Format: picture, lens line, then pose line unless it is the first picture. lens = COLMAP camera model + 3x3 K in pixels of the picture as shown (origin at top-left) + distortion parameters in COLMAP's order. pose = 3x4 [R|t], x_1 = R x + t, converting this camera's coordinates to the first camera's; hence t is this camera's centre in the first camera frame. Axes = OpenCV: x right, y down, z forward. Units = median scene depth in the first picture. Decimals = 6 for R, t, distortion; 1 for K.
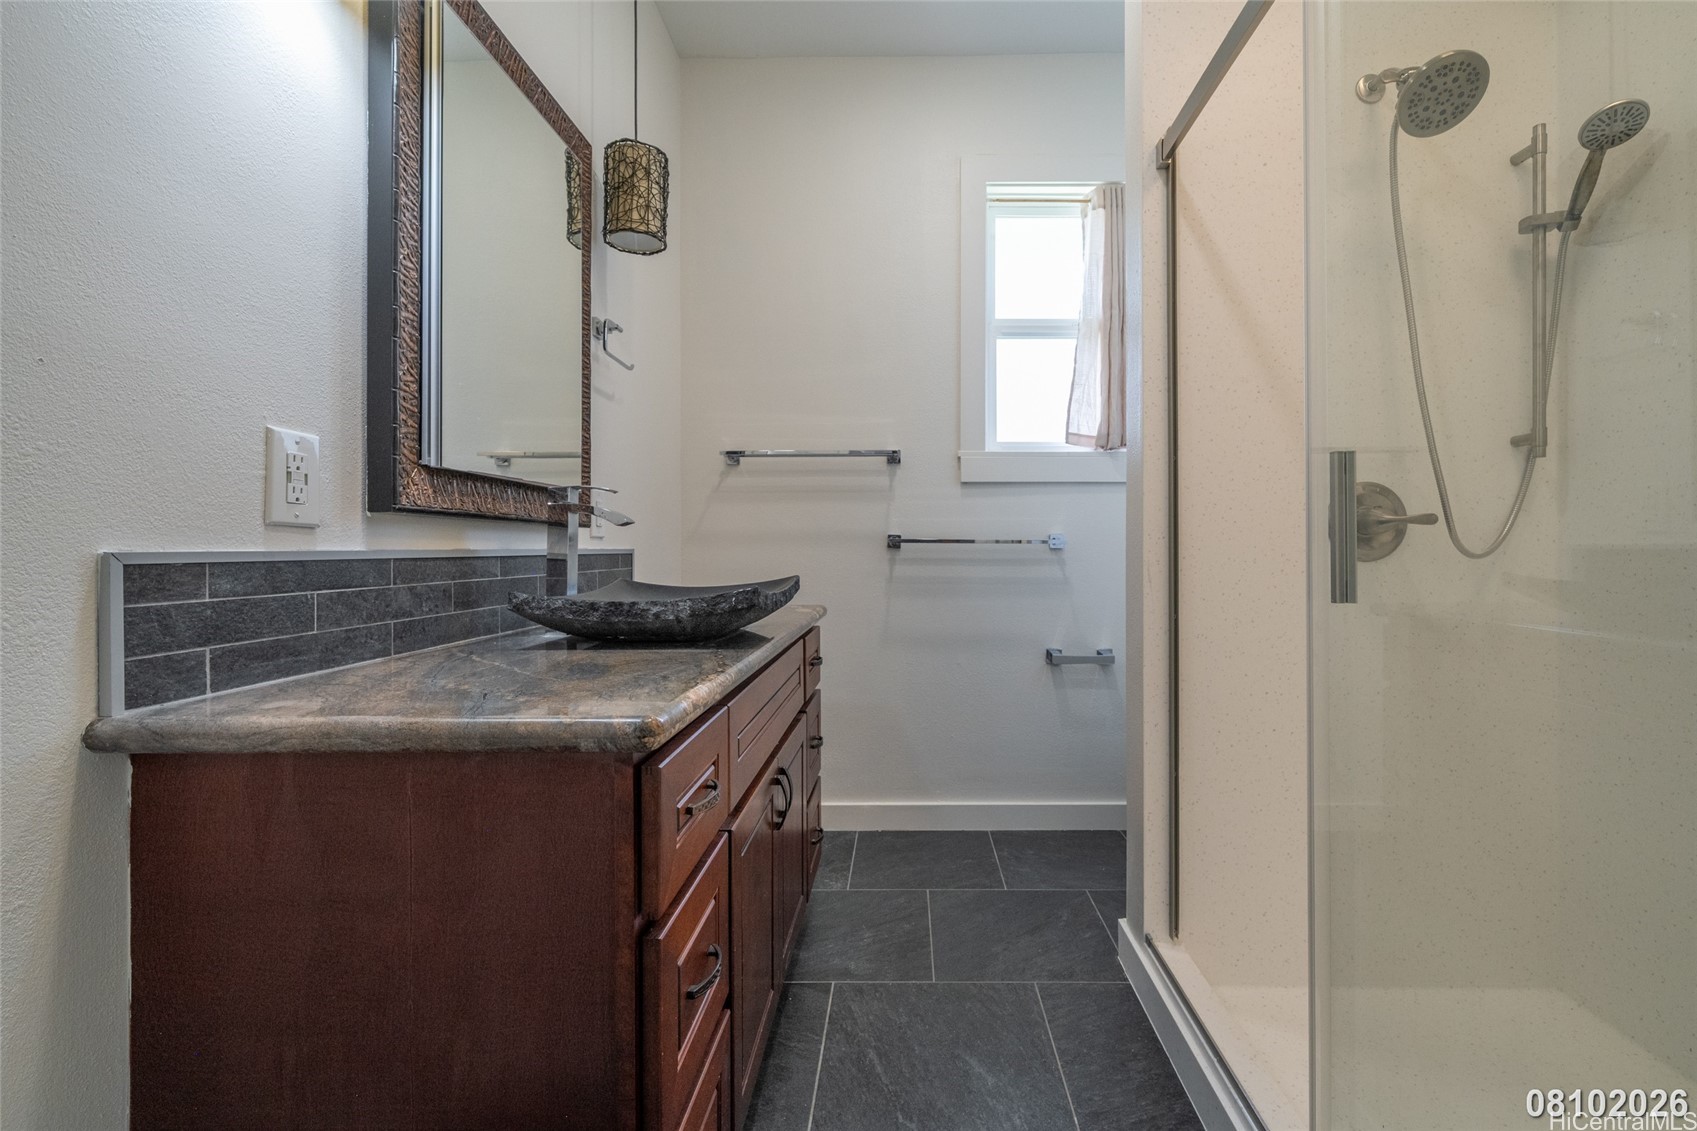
lens RADIAL K [[729.4, 0, 908.4], [0, 729.4, 546.7], [0, 0, 1]] dist [-0.002703, -0.000366]
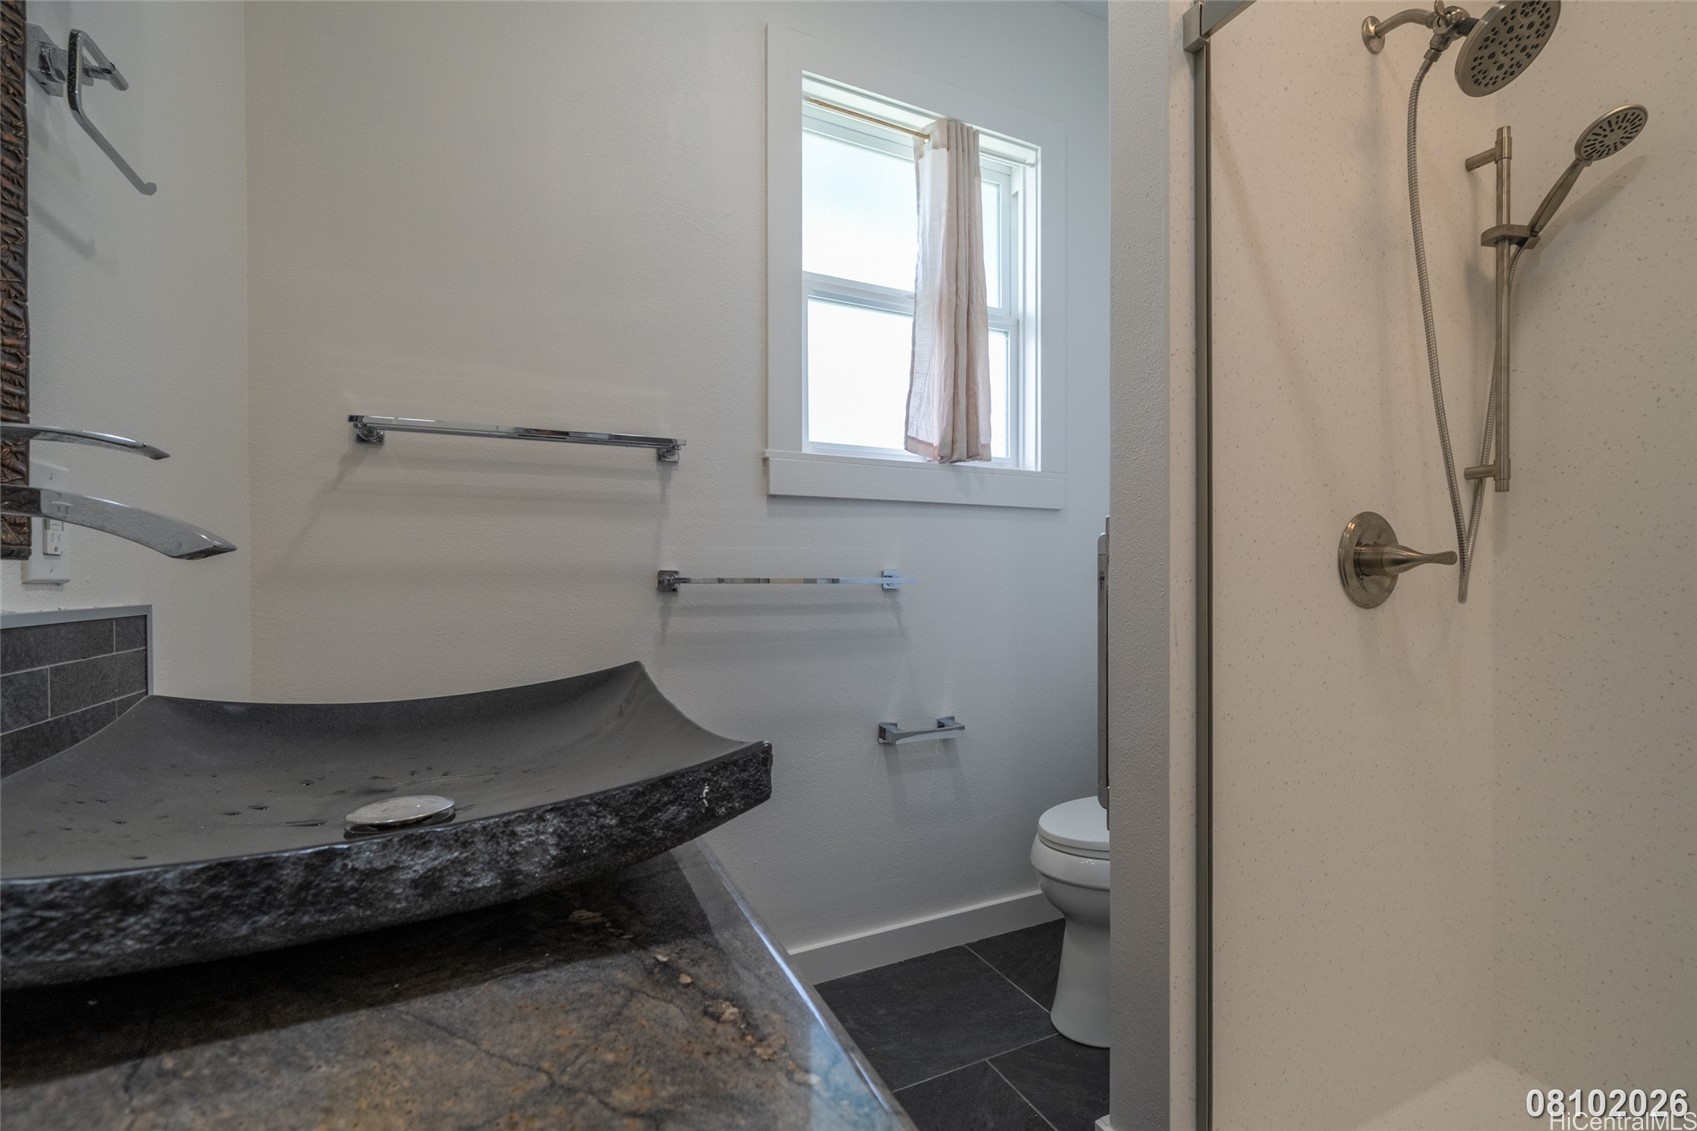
lens RADIAL K [[758.6, 0, 905.2], [0, 758.6, 581.1], [0, 0, 1]] dist [0.003323, -0.005006]
pose [[0.887099, -0.005151, 0.461551, -0.146697], [0.002544, 0.999977, 0.006271, -0.011049], [-0.461572, -0.004389, 0.887092, 0.304075]]
